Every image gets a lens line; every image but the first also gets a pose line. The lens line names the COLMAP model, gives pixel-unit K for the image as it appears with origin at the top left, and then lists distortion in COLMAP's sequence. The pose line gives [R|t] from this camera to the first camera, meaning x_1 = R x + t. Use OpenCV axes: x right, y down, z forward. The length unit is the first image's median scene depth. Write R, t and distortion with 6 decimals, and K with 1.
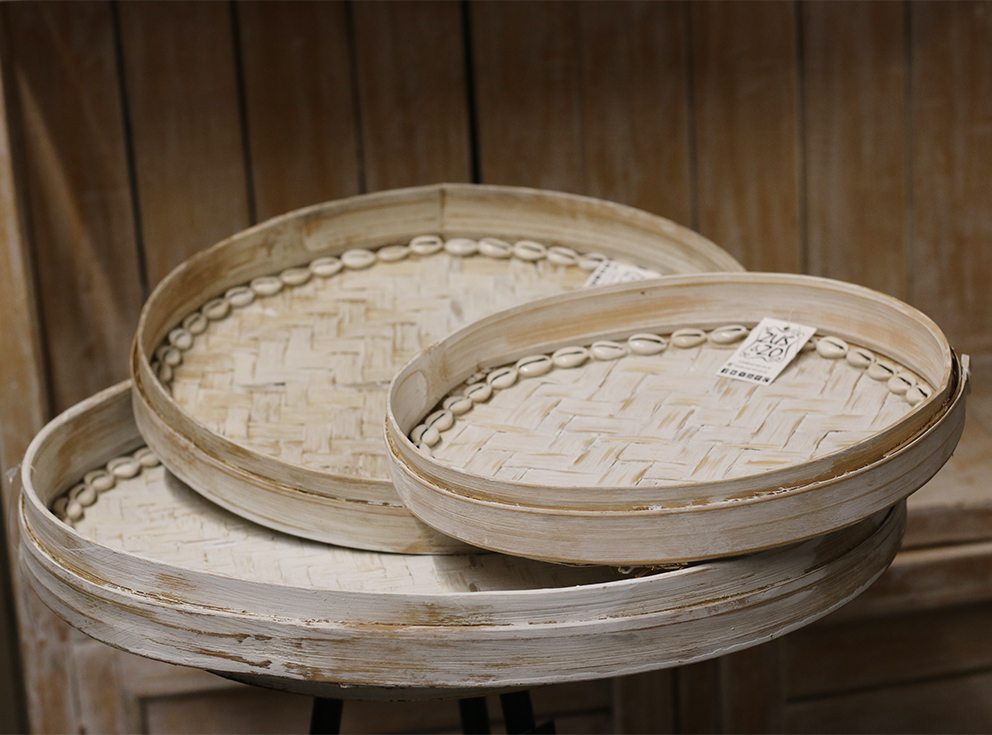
lens RADIAL K [[2926.8, 0, 496.0], [0, 2926.8, 367.5], [0, 0, 1]] dist [-0.213238, -0.057350]
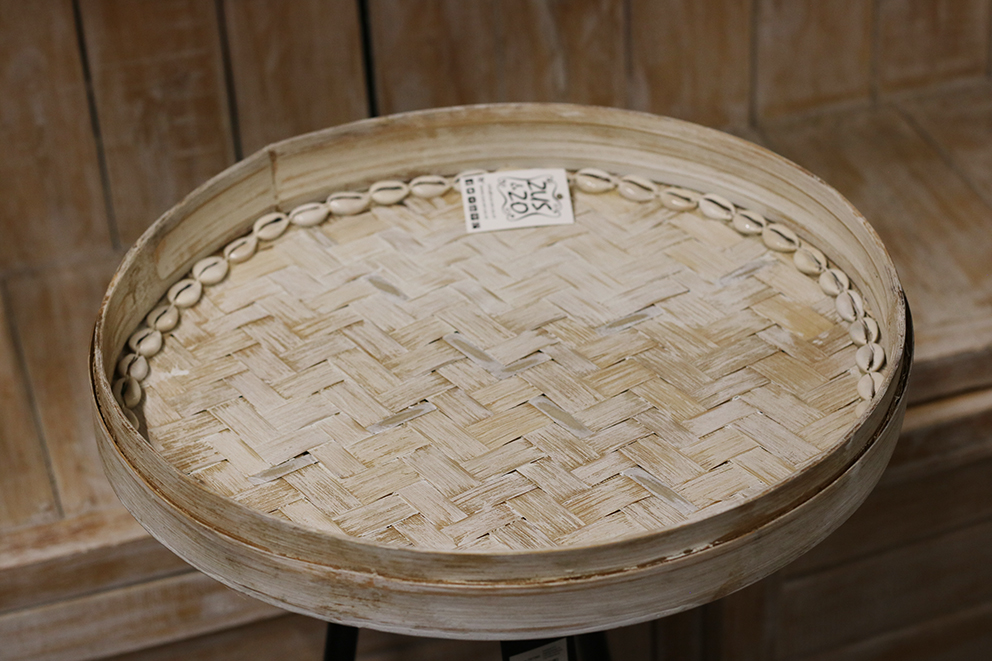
lens RADIAL K [[2497.2, 0, 496.0], [0, 2497.2, 330.5], [0, 0, 1]] dist [-0.056169, -0.365039]
pose [[0.809269, -0.334920, 0.482609, -0.314643], [0.294326, 0.942166, 0.160299, -0.106908], [-0.508385, 0.012319, 0.861042, 0.392549]]
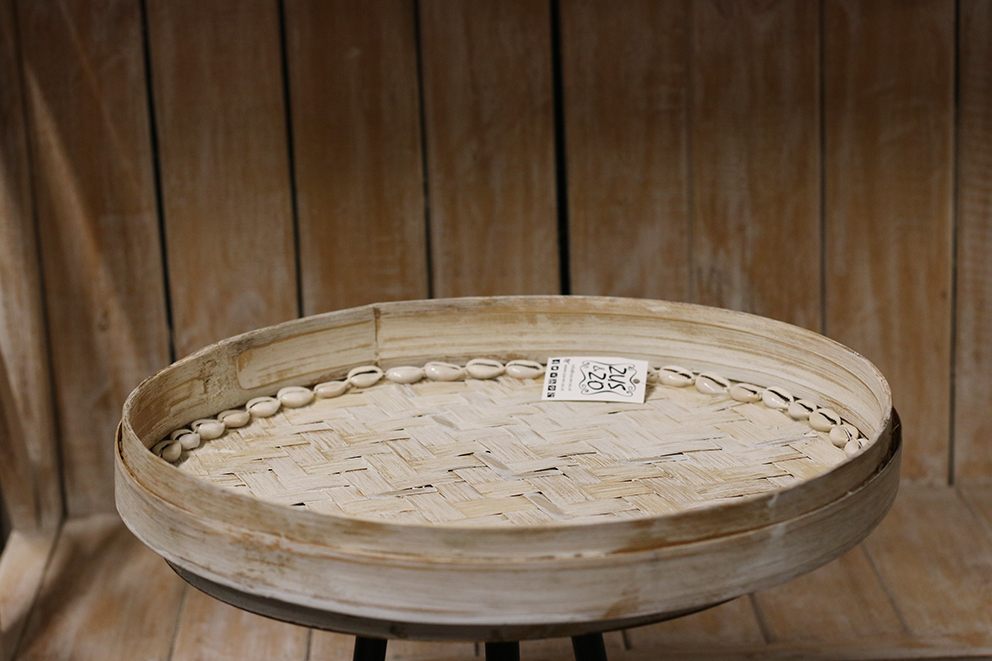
lens RADIAL K [[2497.2, 0, 496.0], [0, 2497.2, 330.5], [0, 0, 1]] dist [-0.056169, -0.365039]
pose [[0.939340, -0.089539, 0.331093, -0.231186], [0.164367, 0.964774, -0.205415, 0.102867], [-0.301037, 0.247376, 0.920968, 0.318795]]
